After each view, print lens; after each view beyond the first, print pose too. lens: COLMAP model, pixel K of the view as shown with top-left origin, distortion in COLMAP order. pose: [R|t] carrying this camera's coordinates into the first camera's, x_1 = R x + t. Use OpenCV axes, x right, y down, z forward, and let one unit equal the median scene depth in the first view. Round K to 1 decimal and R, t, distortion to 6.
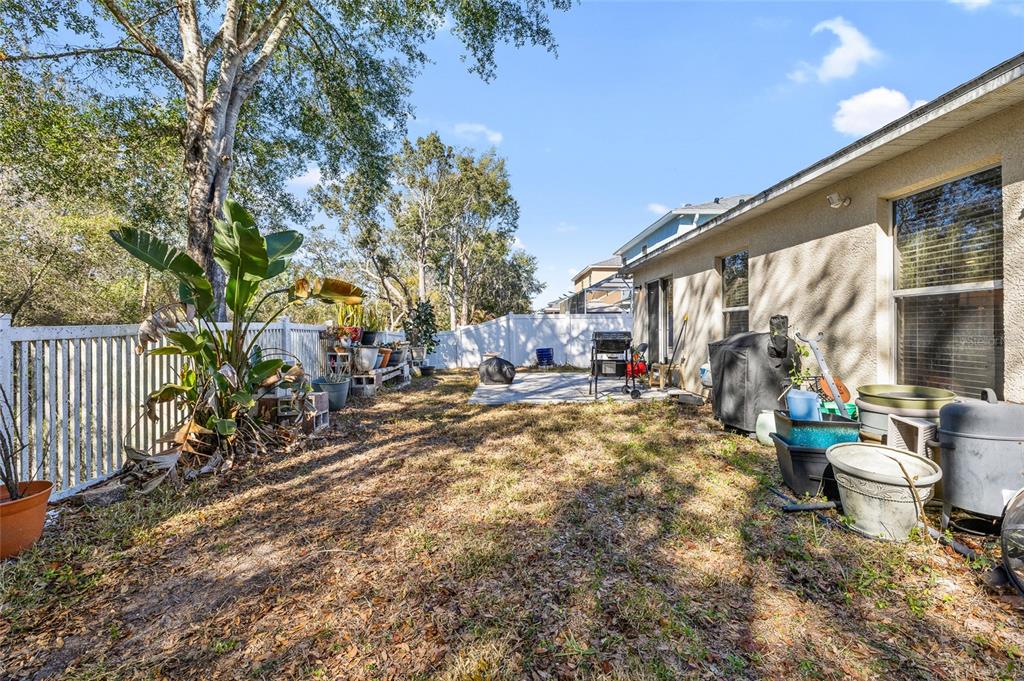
lens RADIAL K [[459.5, 0, 512.8], [0, 459.5, 329.6], [0, 0, 1]] dist [-0.002965, -0.000578]
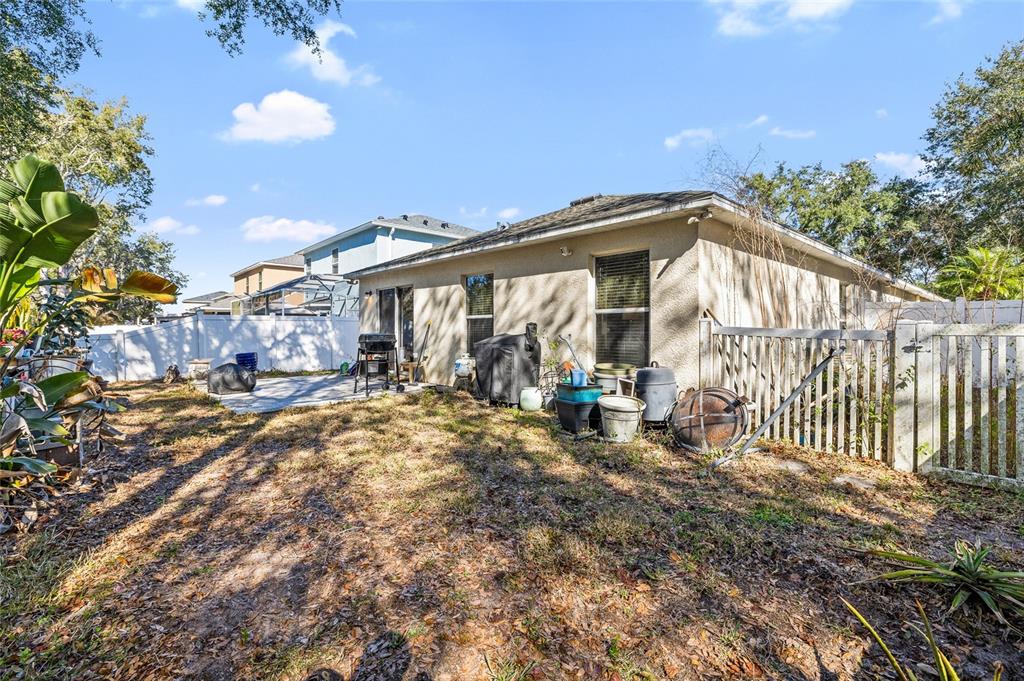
lens RADIAL K [[456.7, 0, 512.0], [0, 456.7, 340.5], [0, 0, 1]] dist [-0.002251, -0.000368]
pose [[0.742994, -0.013643, 0.669159, -0.373026], [0.001136, 0.999816, 0.019123, -0.001865], [-0.669297, -0.013449, 0.742873, -0.043235]]
